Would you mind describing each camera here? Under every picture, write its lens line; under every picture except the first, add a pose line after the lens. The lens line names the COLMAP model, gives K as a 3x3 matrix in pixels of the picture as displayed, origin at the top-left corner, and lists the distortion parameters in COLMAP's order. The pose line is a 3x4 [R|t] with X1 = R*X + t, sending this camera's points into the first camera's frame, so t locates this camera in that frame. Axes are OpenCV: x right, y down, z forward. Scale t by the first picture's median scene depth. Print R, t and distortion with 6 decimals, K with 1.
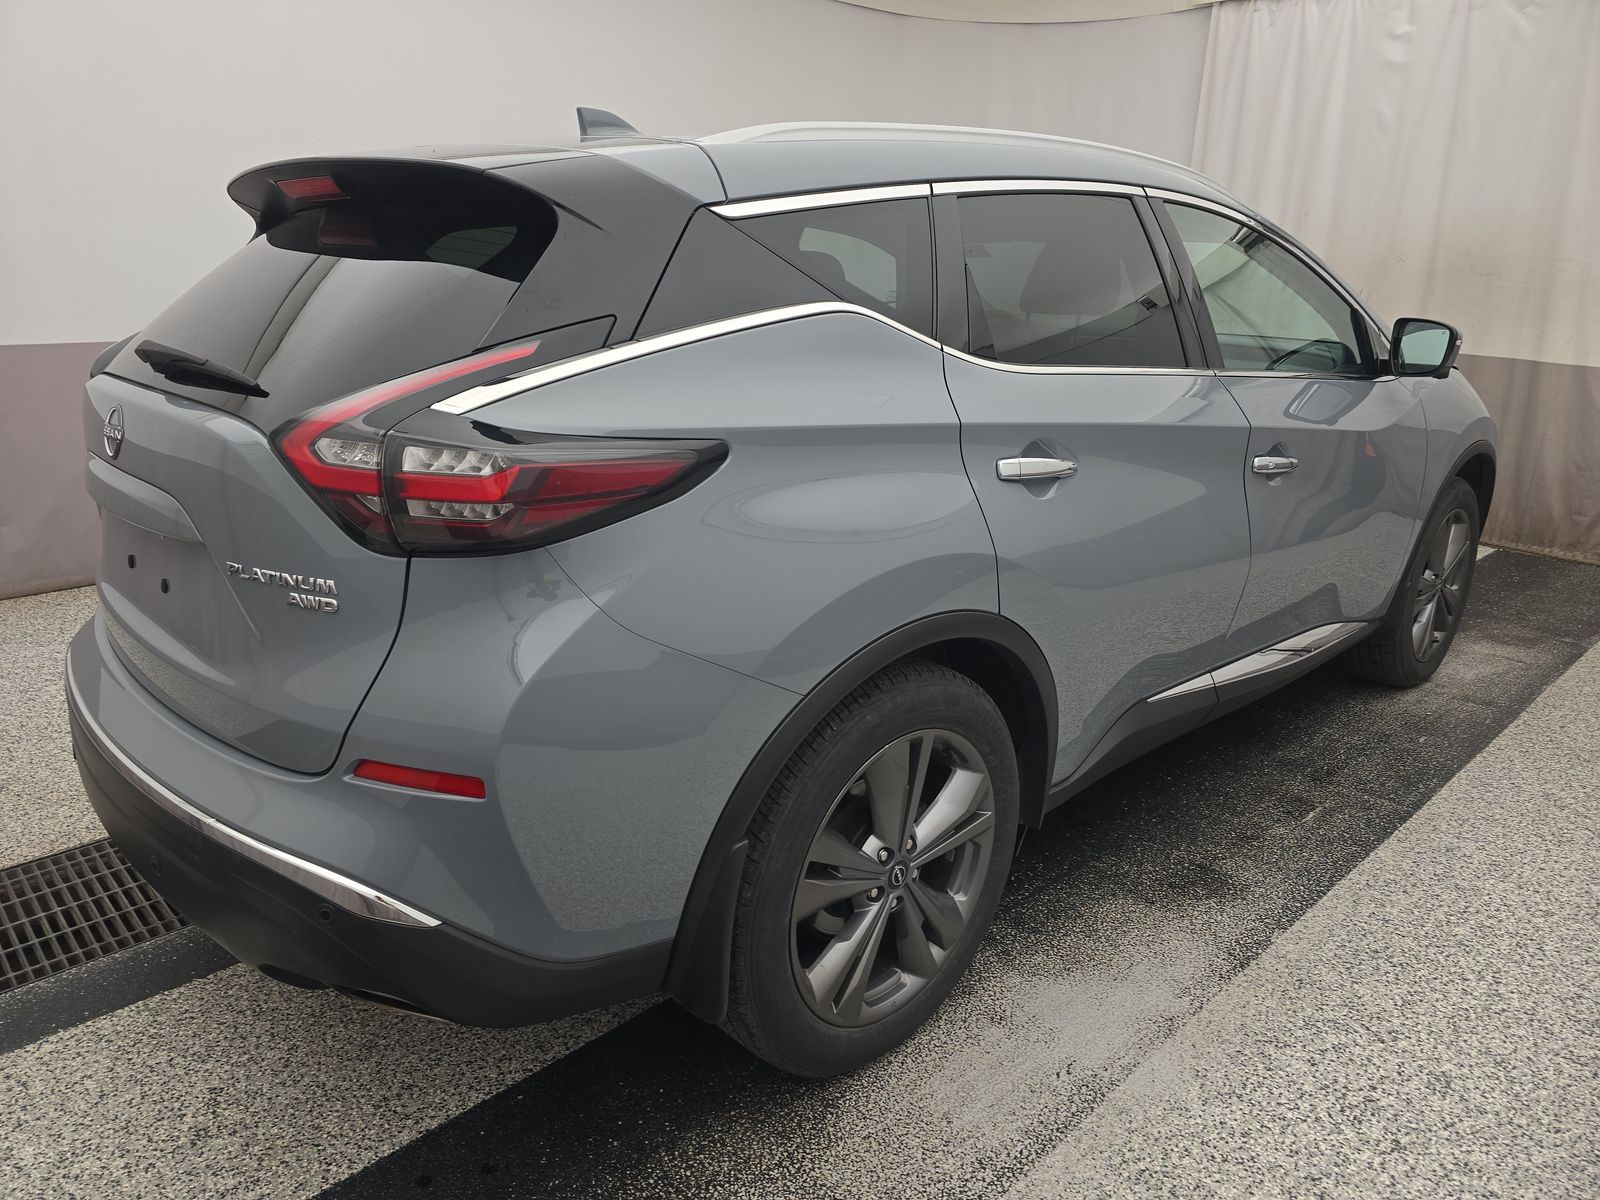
lens RADIAL K [[1072.2, 0, 803.6], [0, 1072.2, 597.3], [0, 0, 1]] dist [0.023137, -0.025687]
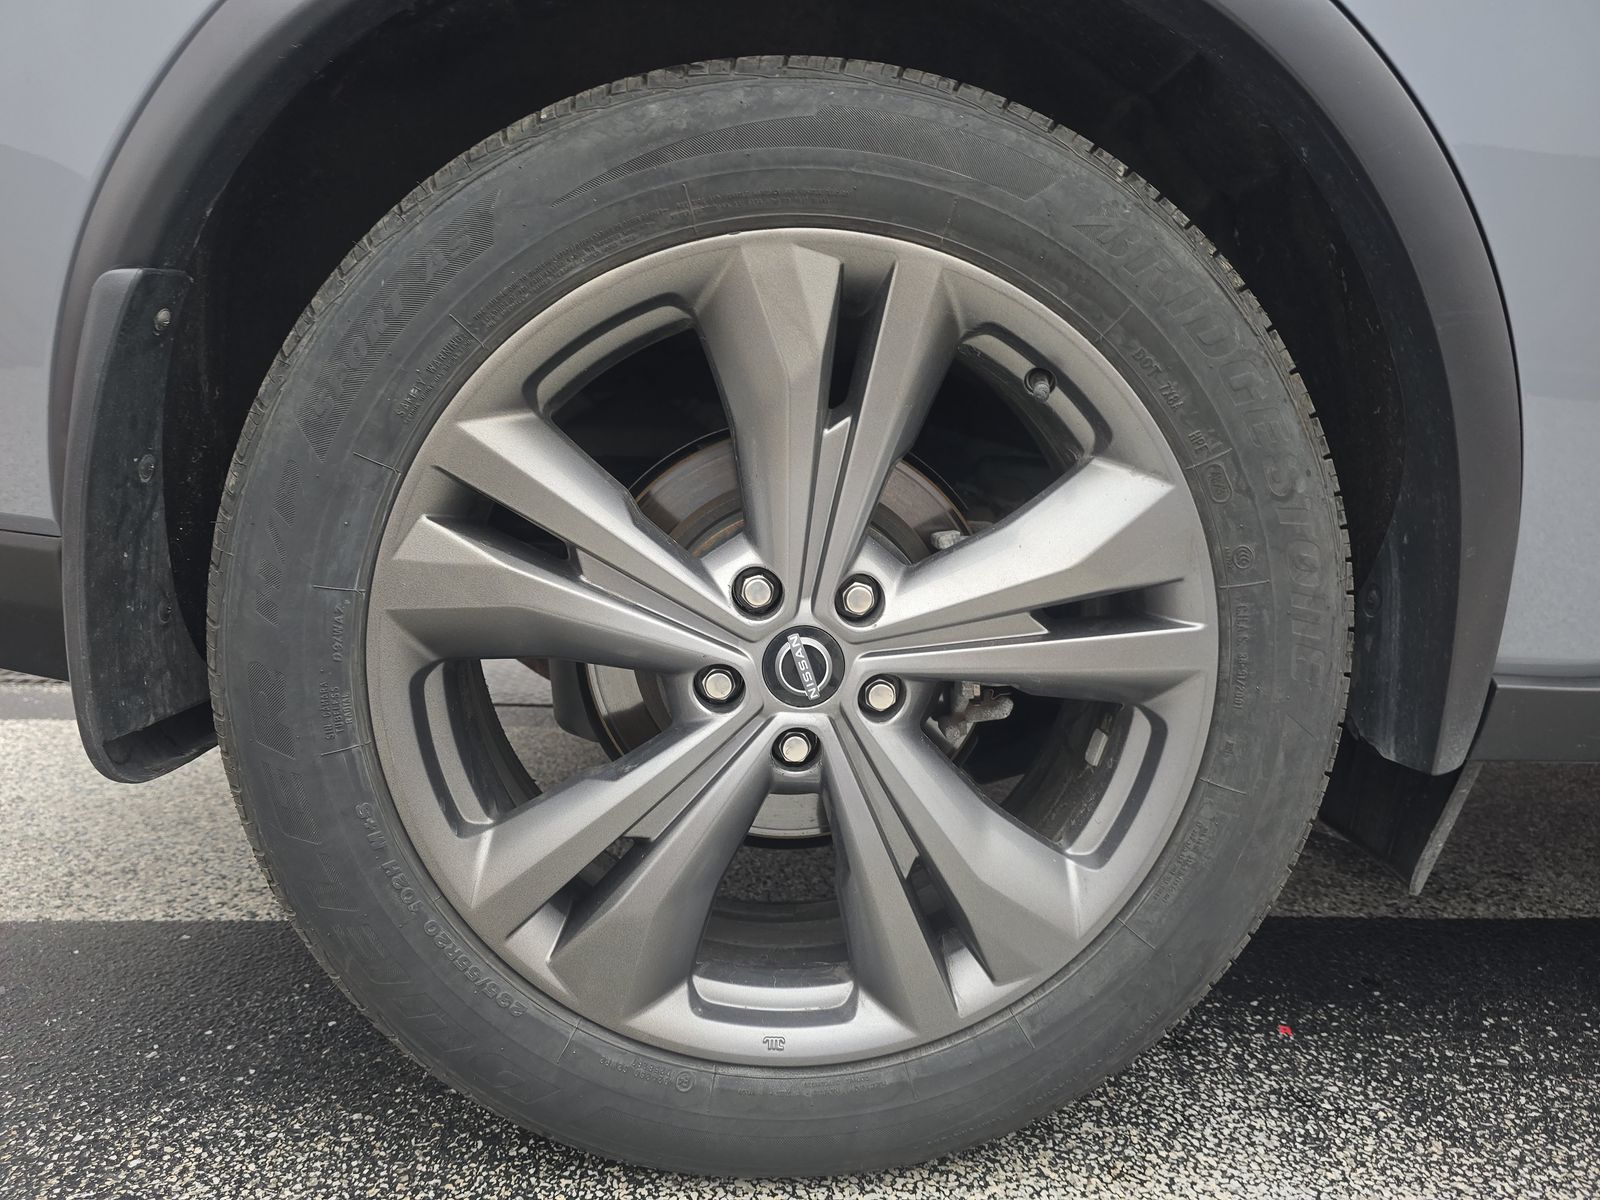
lens RADIAL K [[1072.2, 0, 799.9], [0, 1072.2, 600.1], [0, 0, 1]] dist [0.023137, -0.025687]
pose [[0.761435, 0.106088, -0.639501, 0.319547], [-0.207444, 0.974518, -0.085333, 0.270432], [0.614153, 0.197636, 0.764040, 0.722241]]
